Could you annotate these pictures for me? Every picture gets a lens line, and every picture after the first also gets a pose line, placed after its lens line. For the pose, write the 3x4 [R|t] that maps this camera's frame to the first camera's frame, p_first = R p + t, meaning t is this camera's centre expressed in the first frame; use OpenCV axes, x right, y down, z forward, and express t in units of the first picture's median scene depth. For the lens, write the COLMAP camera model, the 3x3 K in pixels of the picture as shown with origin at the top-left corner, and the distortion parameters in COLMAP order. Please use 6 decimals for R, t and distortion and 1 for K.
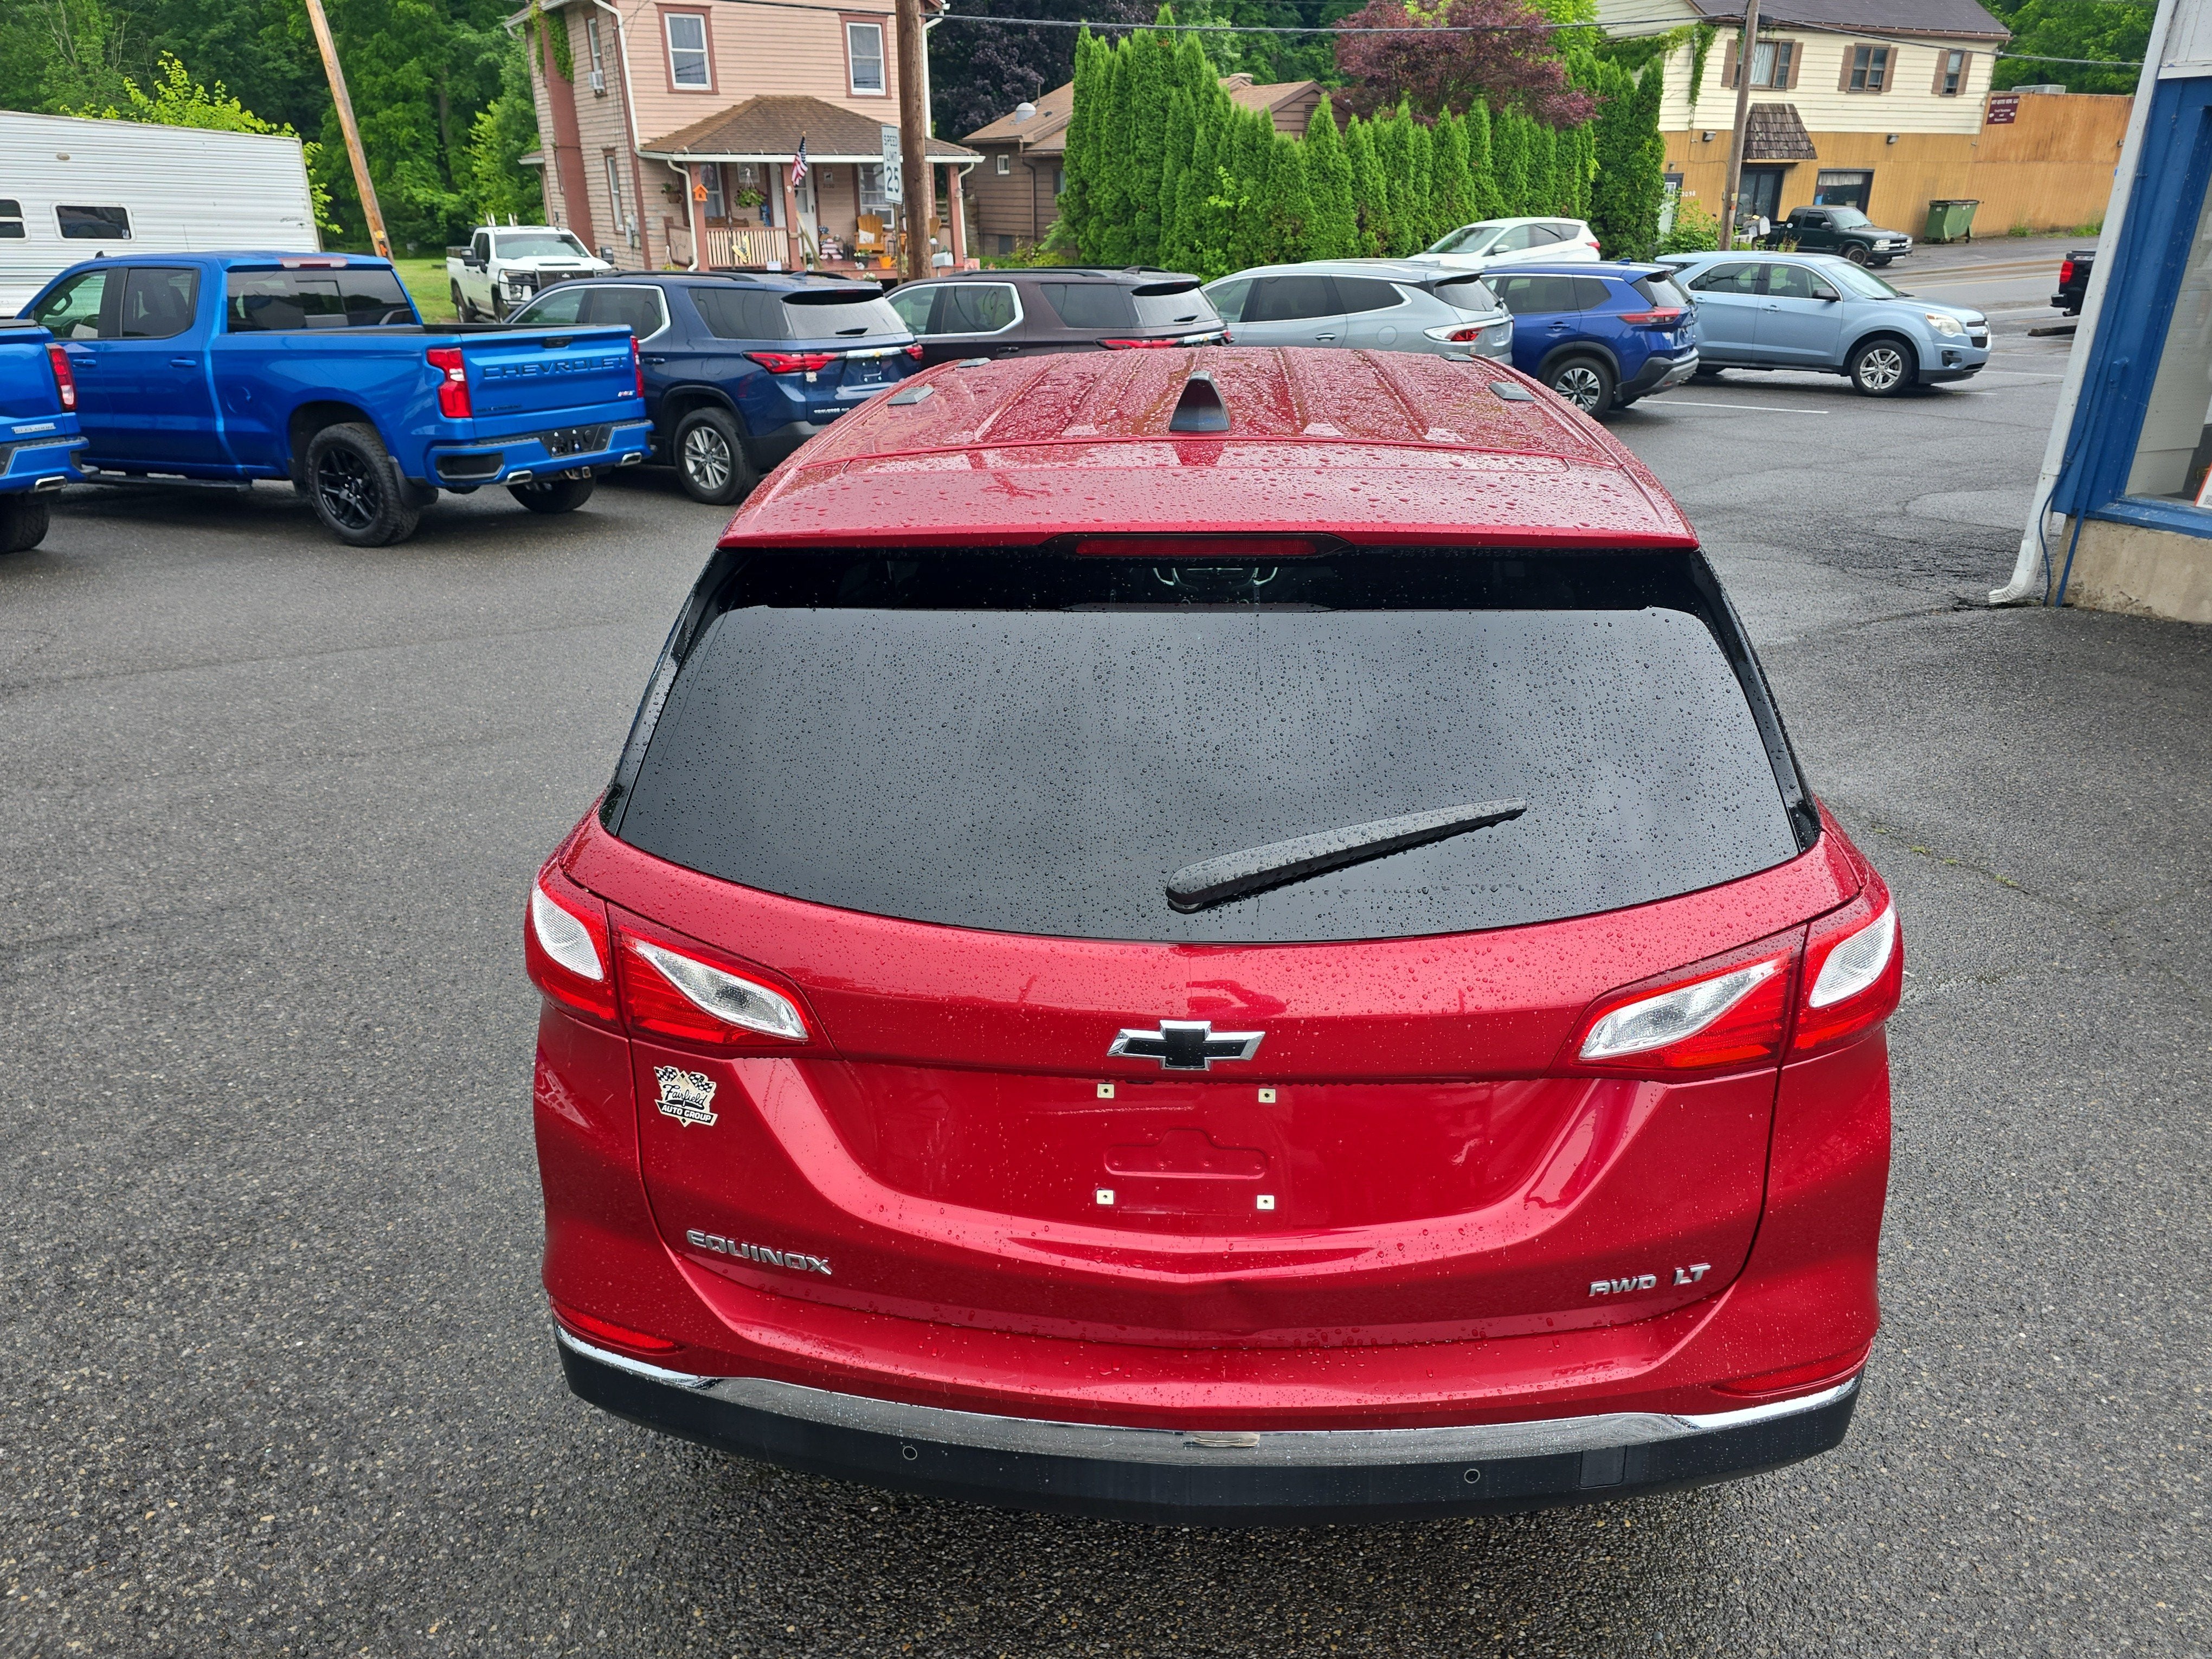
lens RADIAL K [[1486.3, 0, 1117.6], [0, 1486.3, 860.5], [0, 0, 1]] dist [0.039505, -0.031034]
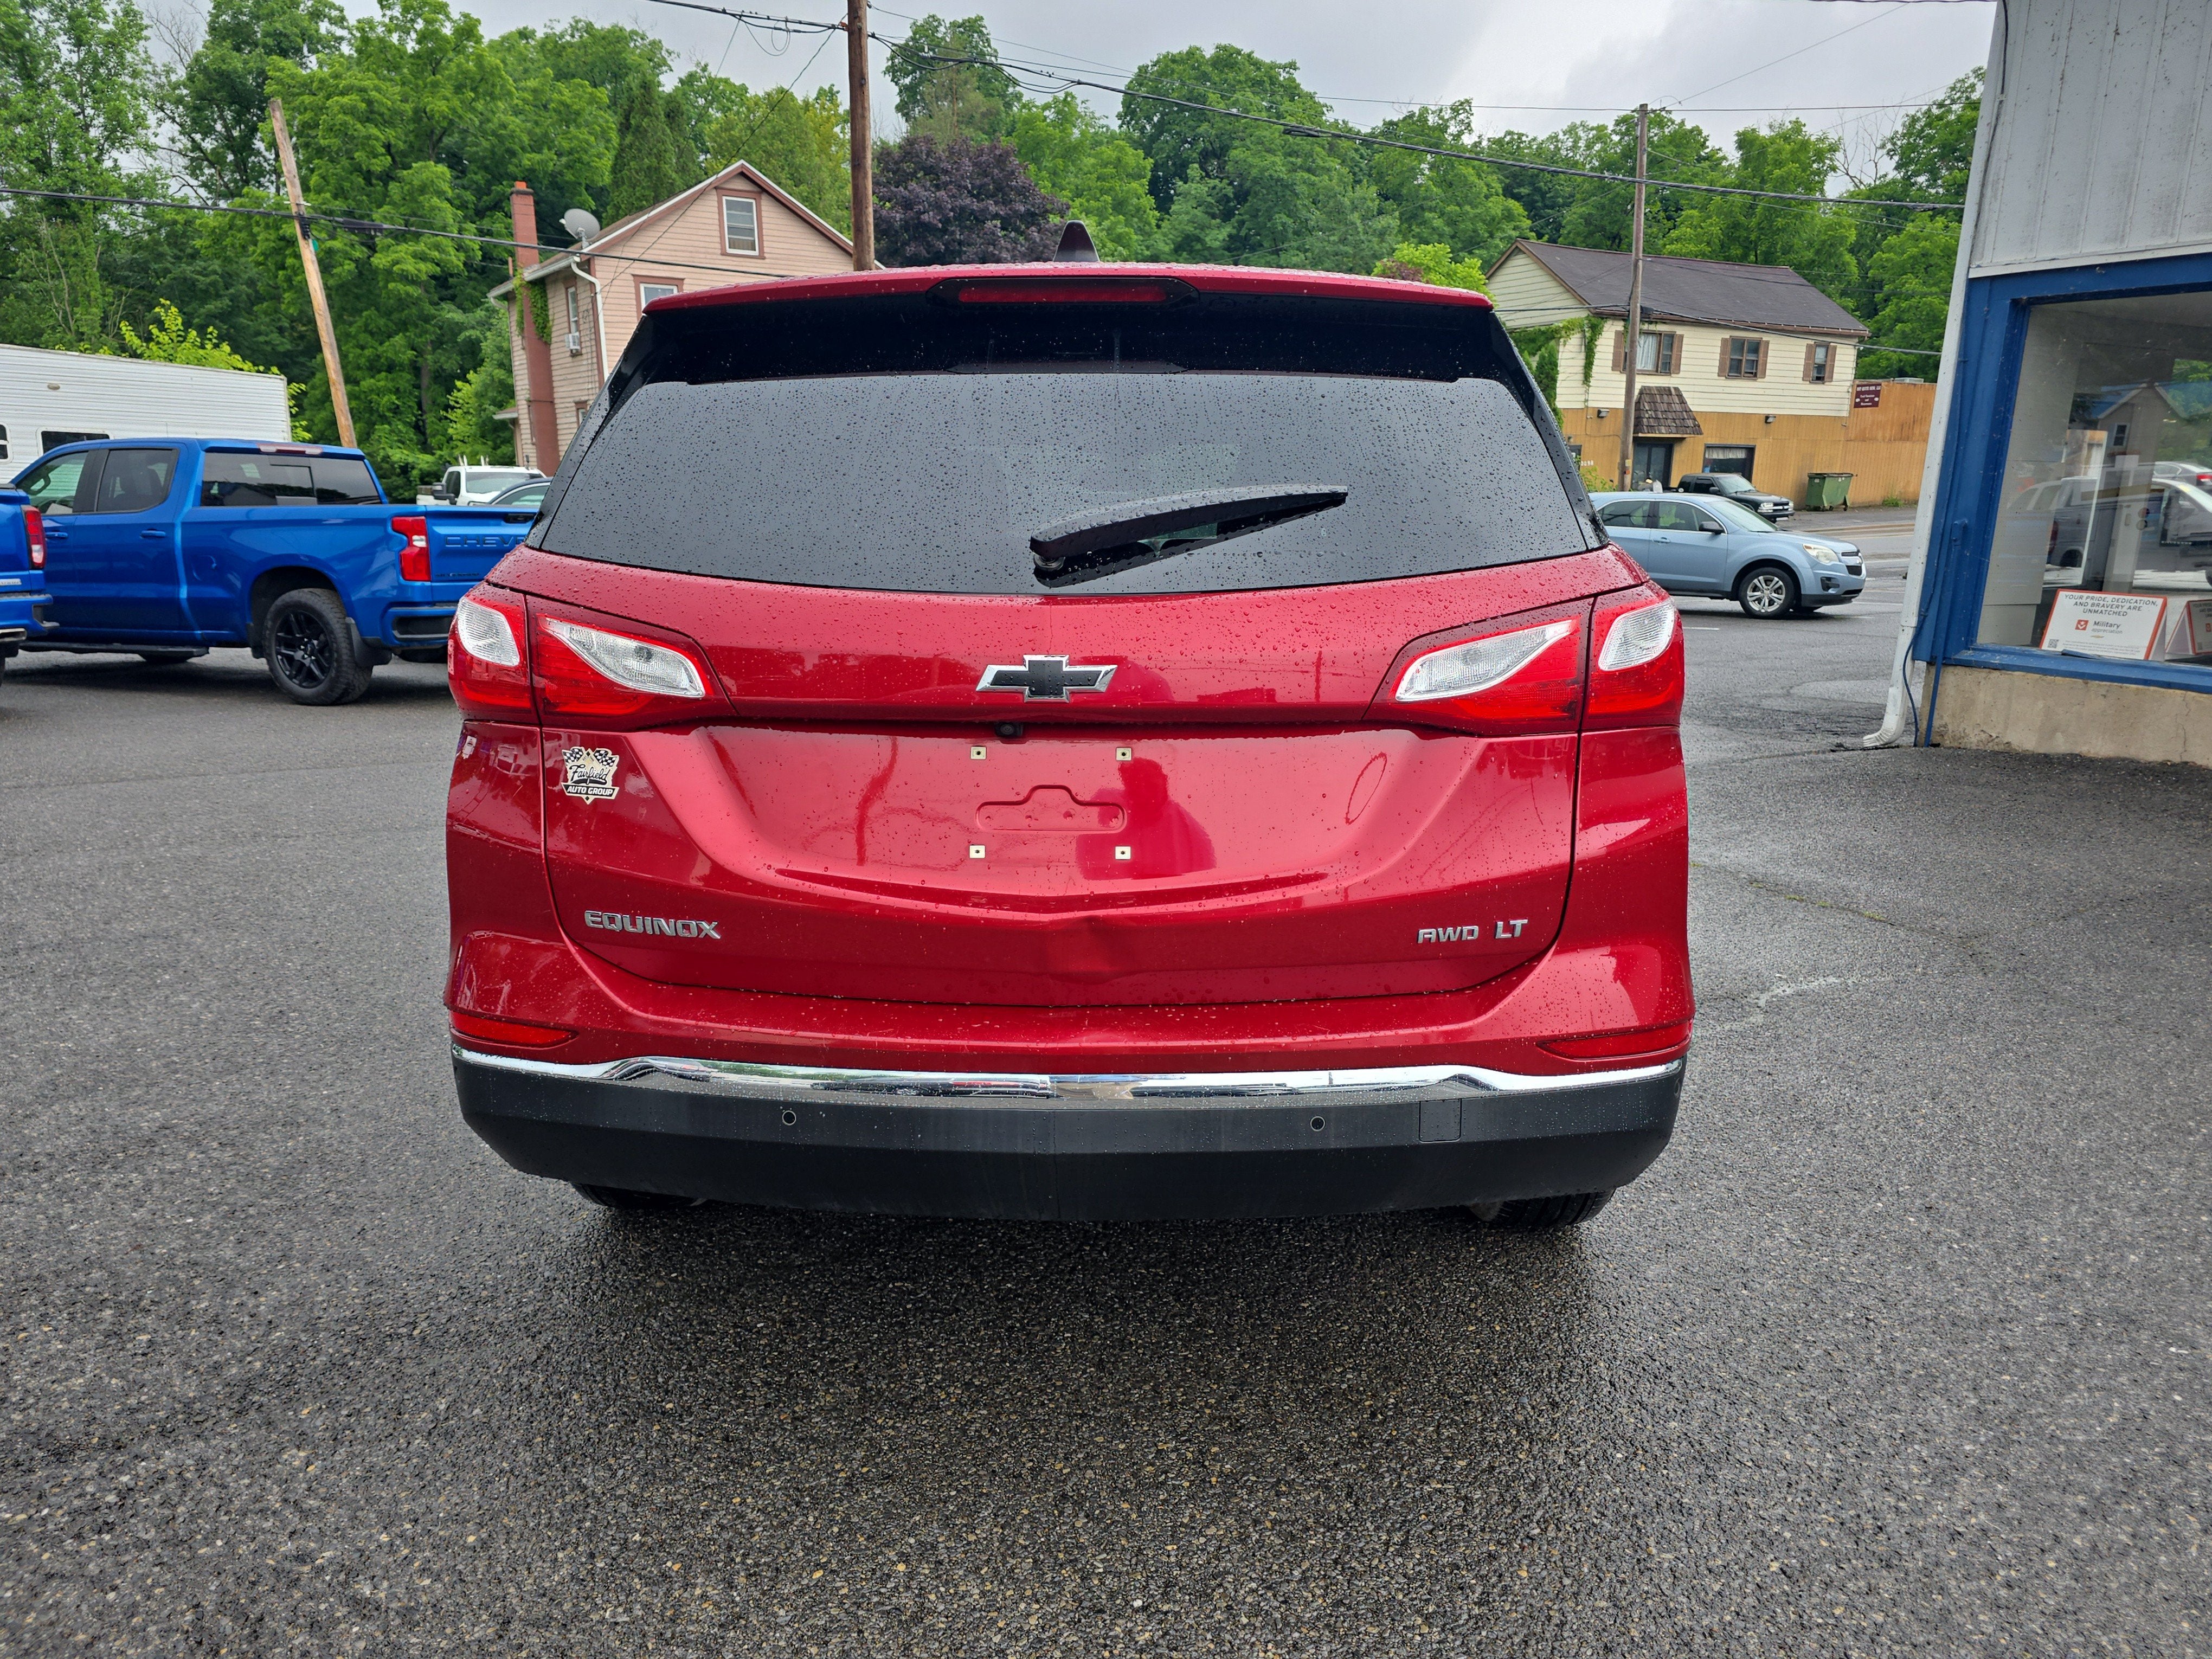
lens RADIAL K [[1482.4, 0, 1109.7], [0, 1482.4, 865.0], [0, 0, 1]] dist [0.038938, -0.031472]
pose [[0.999425, 0.006193, 0.033334, 0.004580], [-0.000751, 0.986977, -0.160860, 0.035185], [-0.033896, 0.160743, 0.986414, -0.005945]]
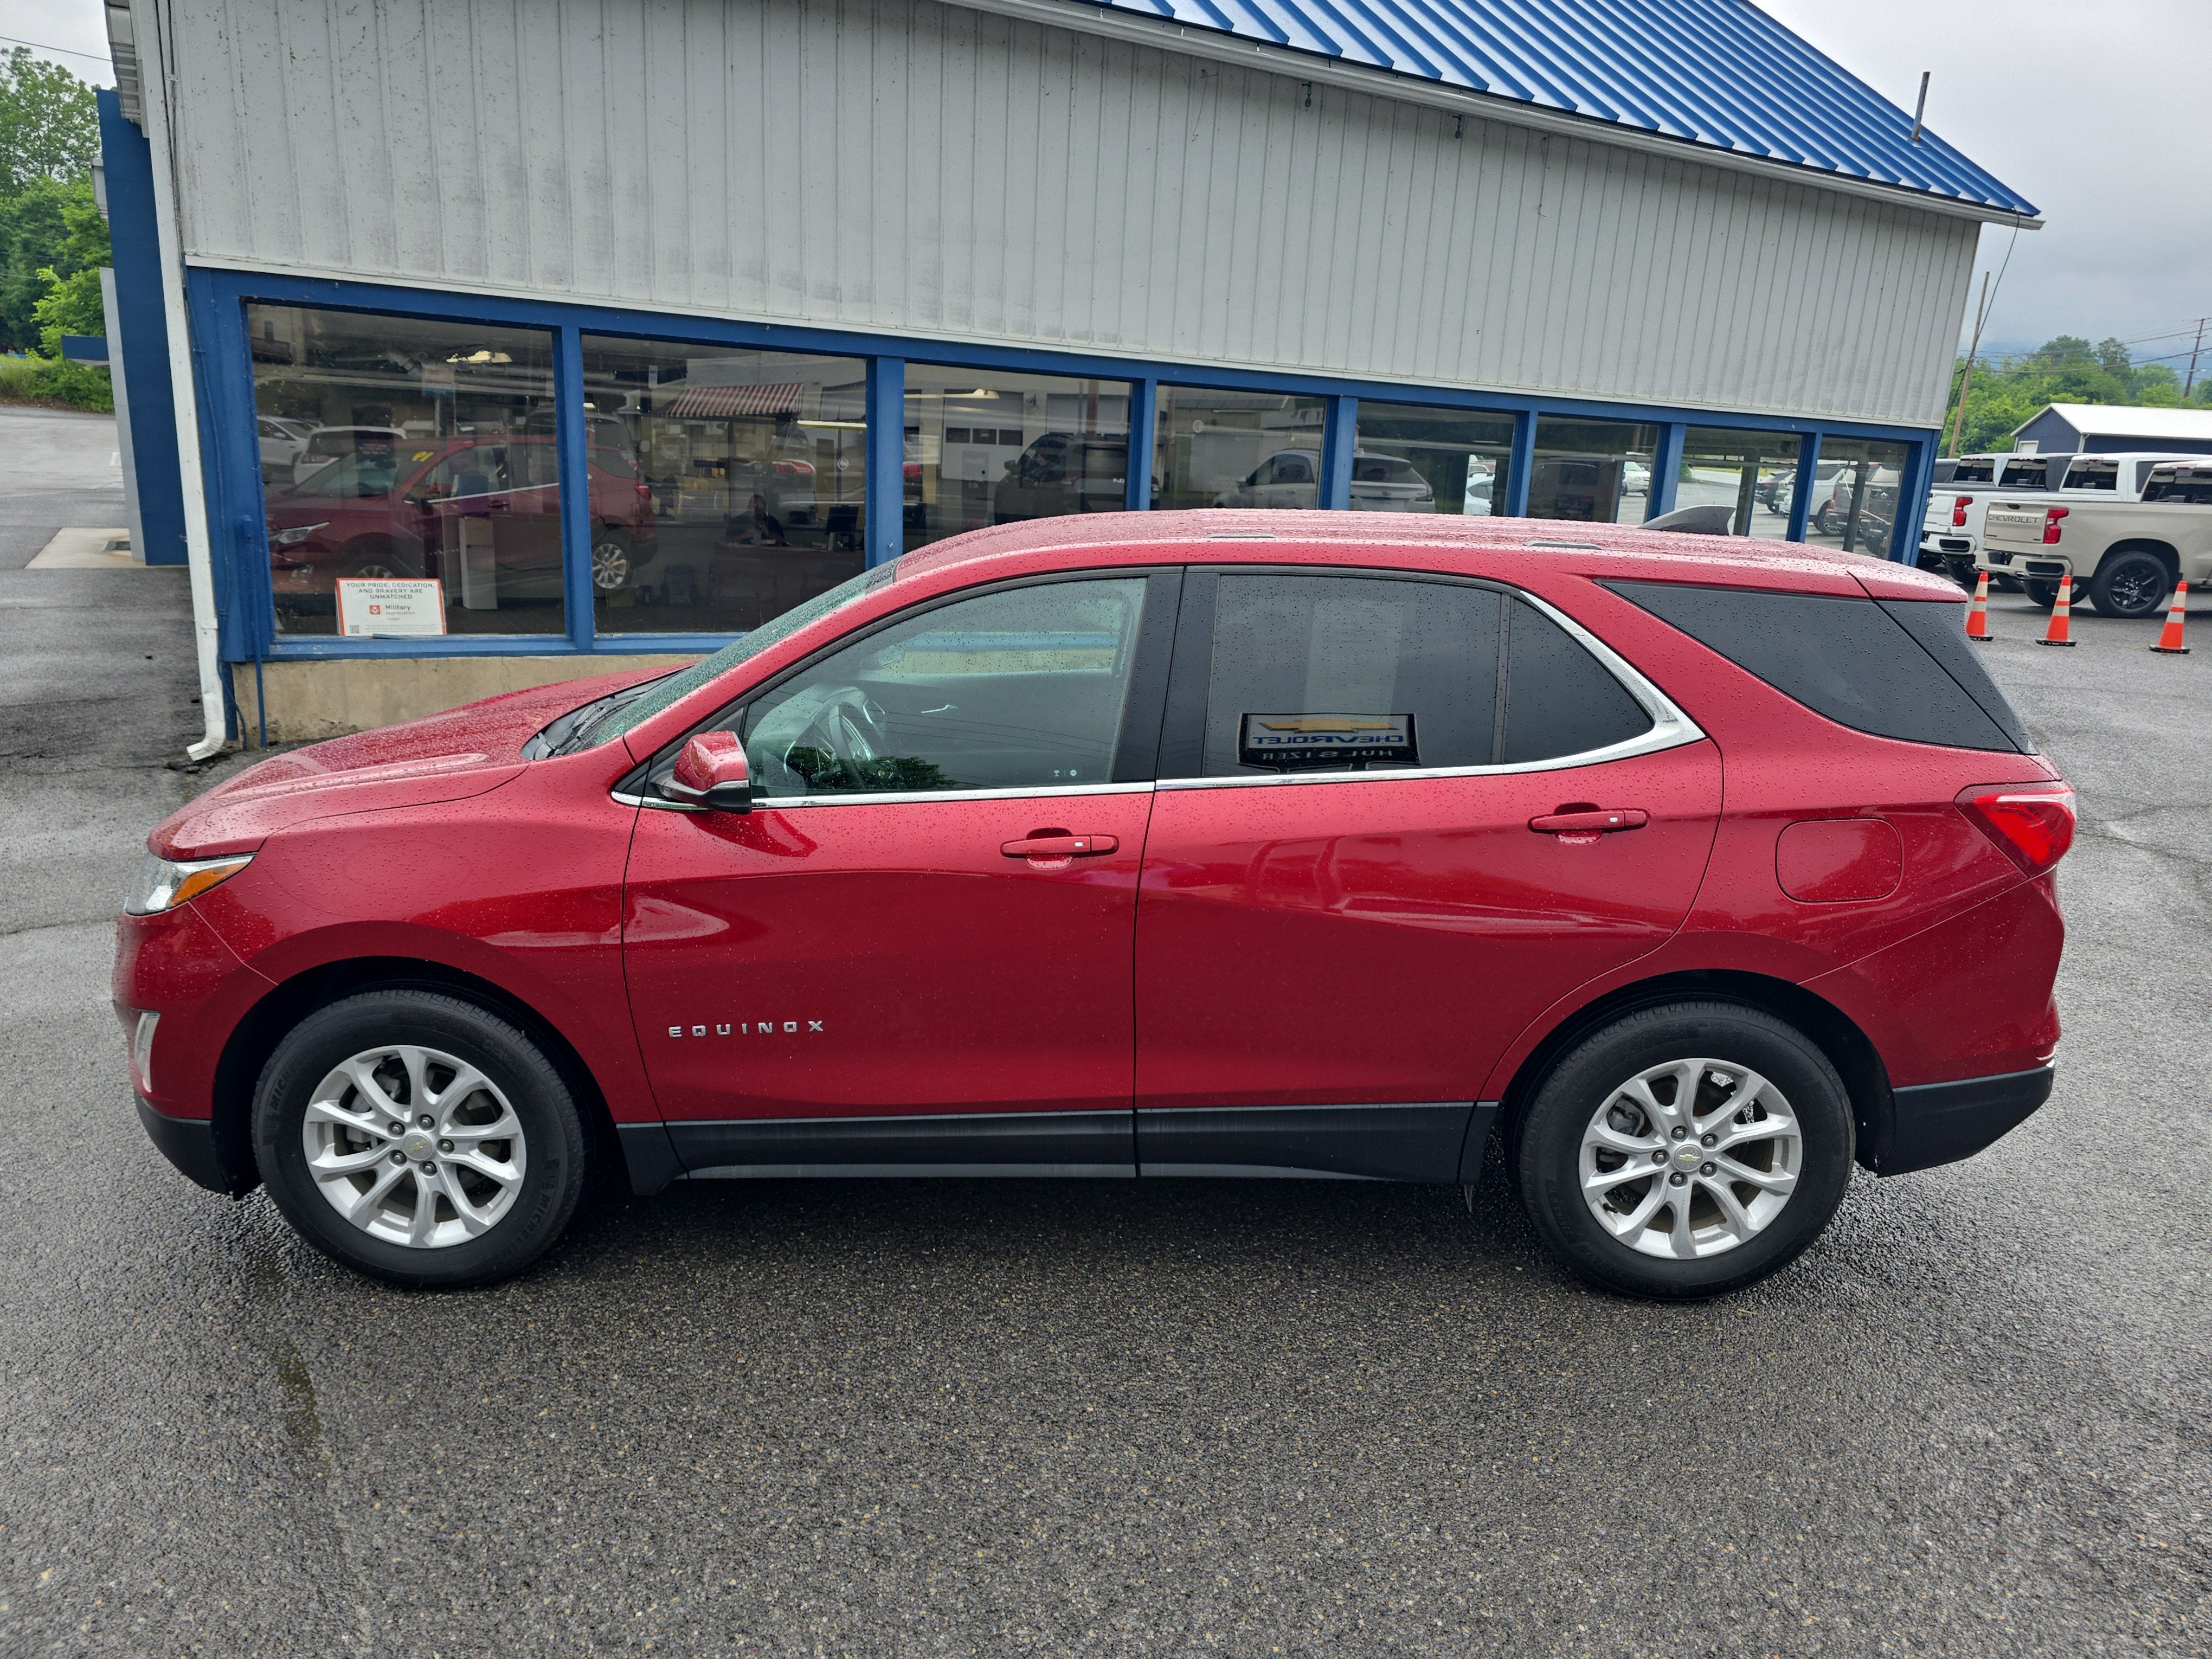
lens RADIAL K [[1498.6, 0, 1106.0], [0, 1498.6, 829.5], [0, 0, 1]] dist [0.047738, -0.032295]
pose [[-0.060953, -0.250626, 0.966163, -0.182208], [0.359501, 0.897487, 0.255491, -0.072692], [-0.931152, 0.362909, 0.035396, 0.181029]]
